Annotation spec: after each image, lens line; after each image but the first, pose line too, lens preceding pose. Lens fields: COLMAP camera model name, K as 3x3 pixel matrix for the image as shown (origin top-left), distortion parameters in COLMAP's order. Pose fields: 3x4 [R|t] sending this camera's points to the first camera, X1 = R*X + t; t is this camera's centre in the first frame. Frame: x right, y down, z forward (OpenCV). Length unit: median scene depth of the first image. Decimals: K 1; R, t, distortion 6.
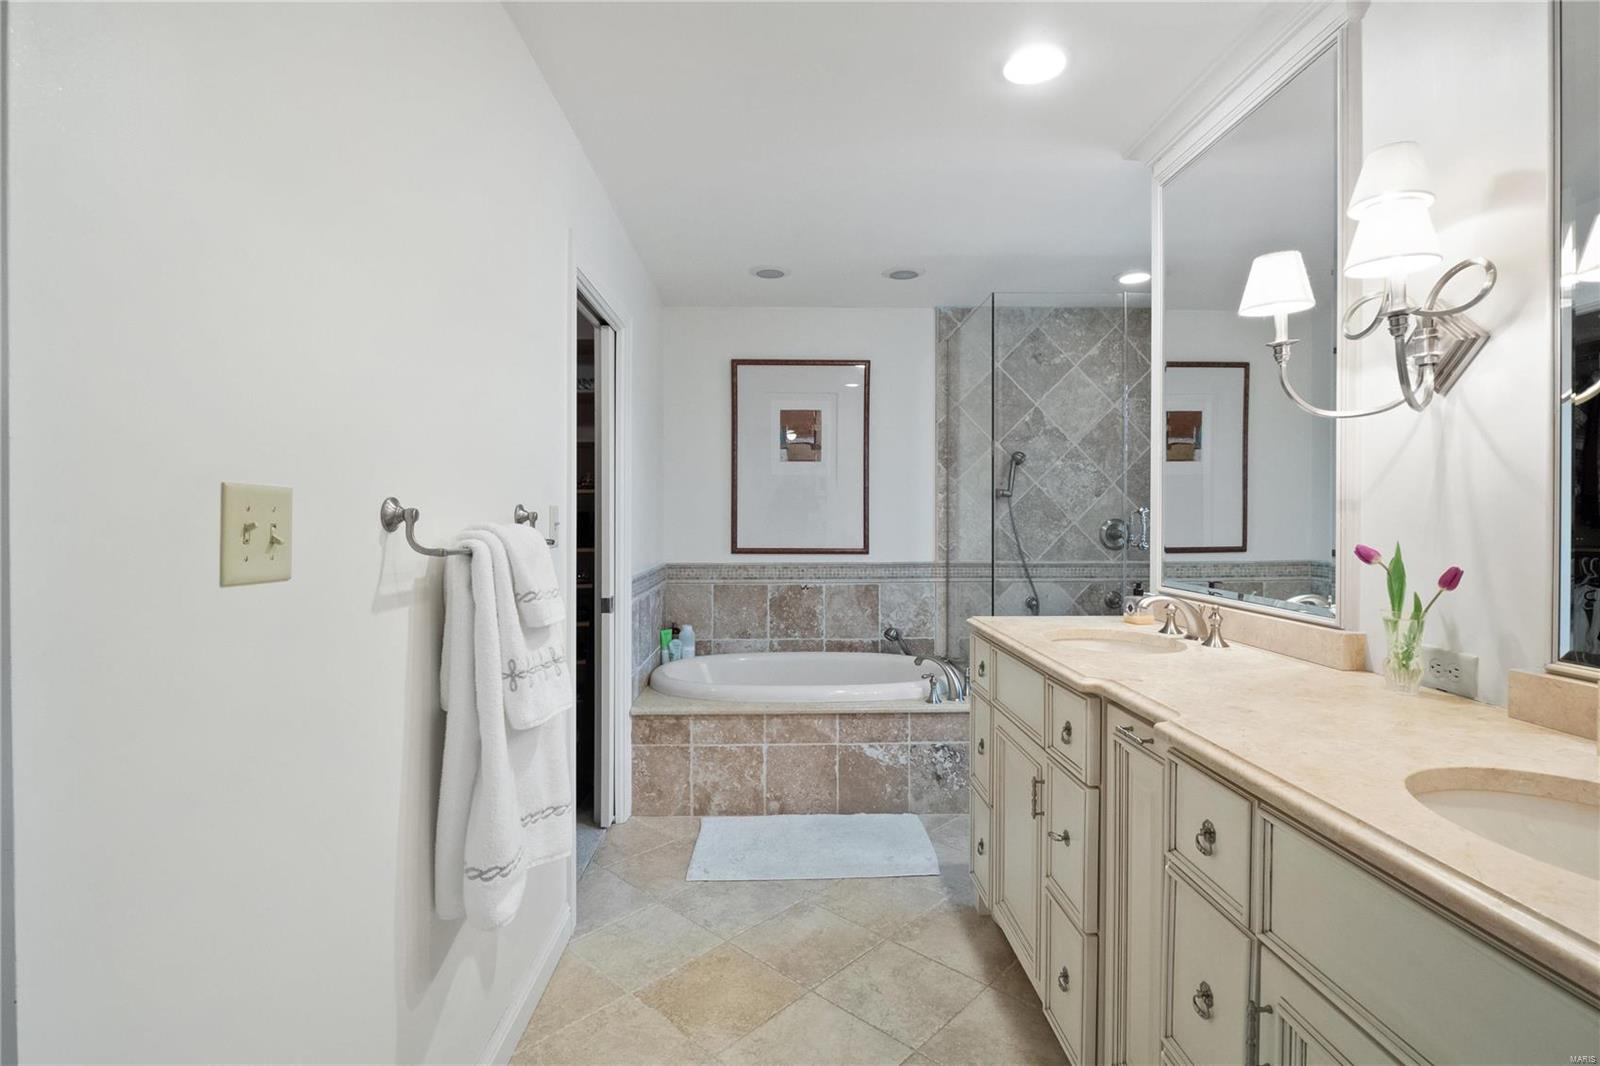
lens RADIAL K [[758.8, 0, 804.2], [0, 758.8, 523.2], [0, 0, 1]] dist [-0.010677, -0.005323]
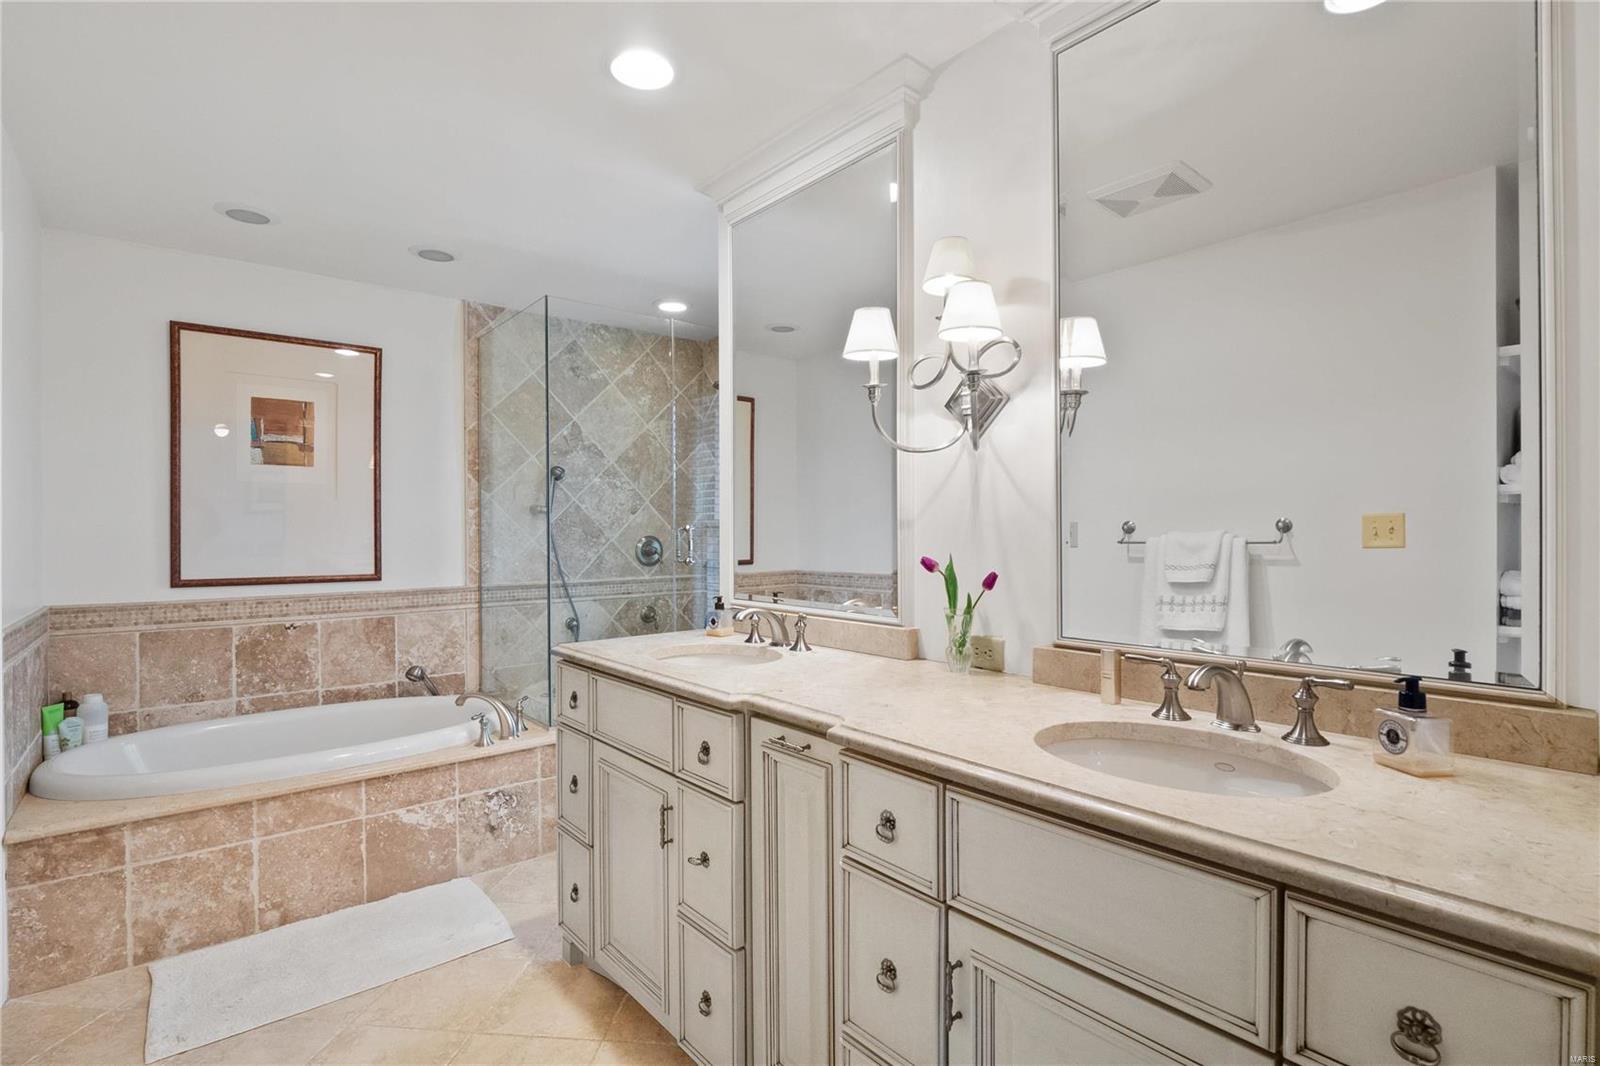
lens RADIAL K [[758.8, 0, 813.1], [0, 758.8, 533.1], [0, 0, 1]] dist [-0.010677, -0.005323]
pose [[0.780047, -0.005049, 0.625701, -0.086564], [0.010735, 0.999928, -0.005313, -0.002461], [-0.625629, 0.010861, 0.780045, 0.071945]]
